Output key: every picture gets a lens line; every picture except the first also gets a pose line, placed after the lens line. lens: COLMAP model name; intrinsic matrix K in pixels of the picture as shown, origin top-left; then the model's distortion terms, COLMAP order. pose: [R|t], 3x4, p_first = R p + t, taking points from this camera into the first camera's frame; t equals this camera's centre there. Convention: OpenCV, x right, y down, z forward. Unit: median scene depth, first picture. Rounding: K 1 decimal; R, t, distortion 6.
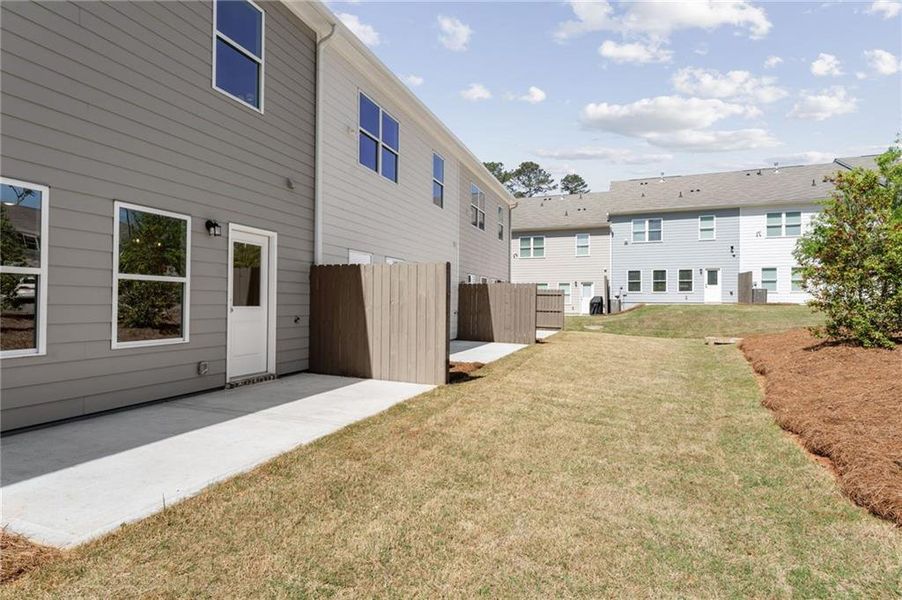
lens RADIAL K [[364.1, 0, 451.8], [0, 364.1, 303.1], [0, 0, 1]] dist [-0.000364, -0.000049]
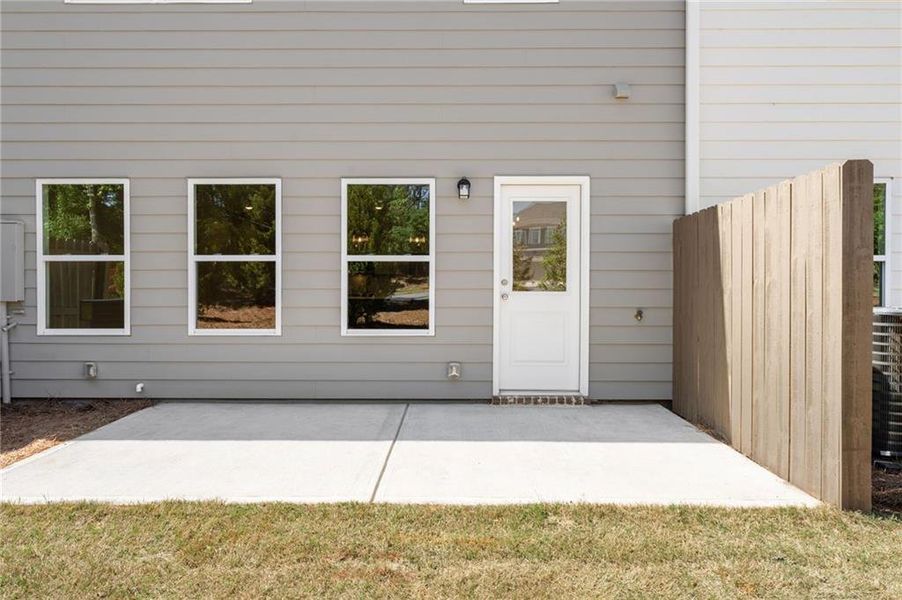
lens RADIAL K [[487.8, 0, 451.0], [0, 487.8, 290.2], [0, 0, 1]] dist [-0.002350, -0.000255]
pose [[0.416338, 0.000517, -0.909210, 0.239780], [0.004817, 0.999985, 0.002775, 0.003895], [0.909197, -0.005535, 0.416329, 0.514710]]
